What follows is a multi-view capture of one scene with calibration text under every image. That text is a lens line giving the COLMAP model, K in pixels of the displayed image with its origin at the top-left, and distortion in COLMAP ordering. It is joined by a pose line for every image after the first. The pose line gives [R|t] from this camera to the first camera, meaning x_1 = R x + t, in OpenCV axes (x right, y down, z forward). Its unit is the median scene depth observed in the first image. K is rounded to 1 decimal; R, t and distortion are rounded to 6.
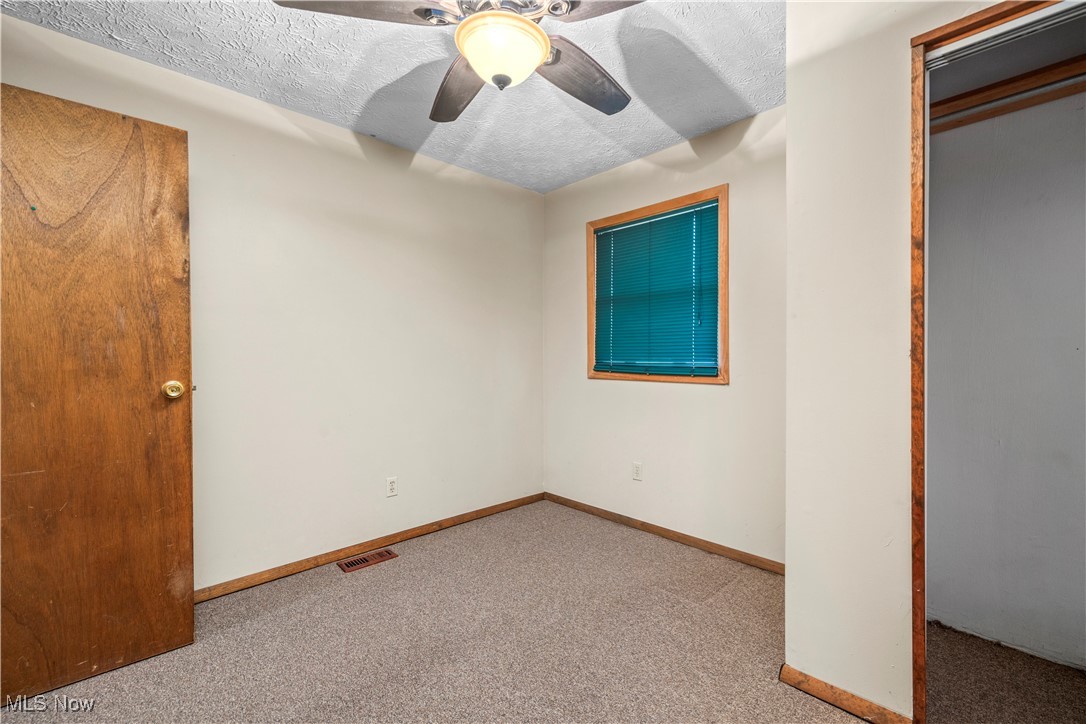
lens RADIAL K [[449.0, 0, 545.2], [0, 449.0, 360.9], [0, 0, 1]] dist [-0.002343, -0.000264]
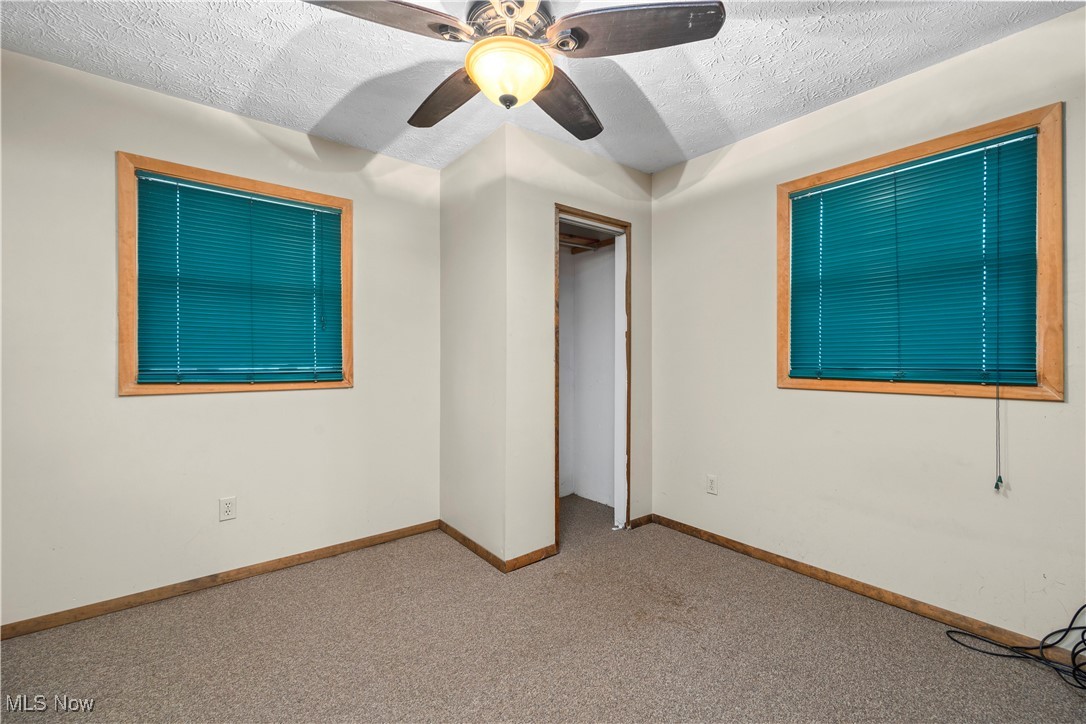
lens RADIAL K [[447.1, 0, 546.2], [0, 447.1, 358.4], [0, 0, 1]] dist [-0.001373, -0.000107]
pose [[0.096613, 0.004838, 0.995310, -0.588766], [0.013652, 0.999888, -0.006185, -0.003645], [-0.995228, 0.014185, 0.096536, 0.423579]]
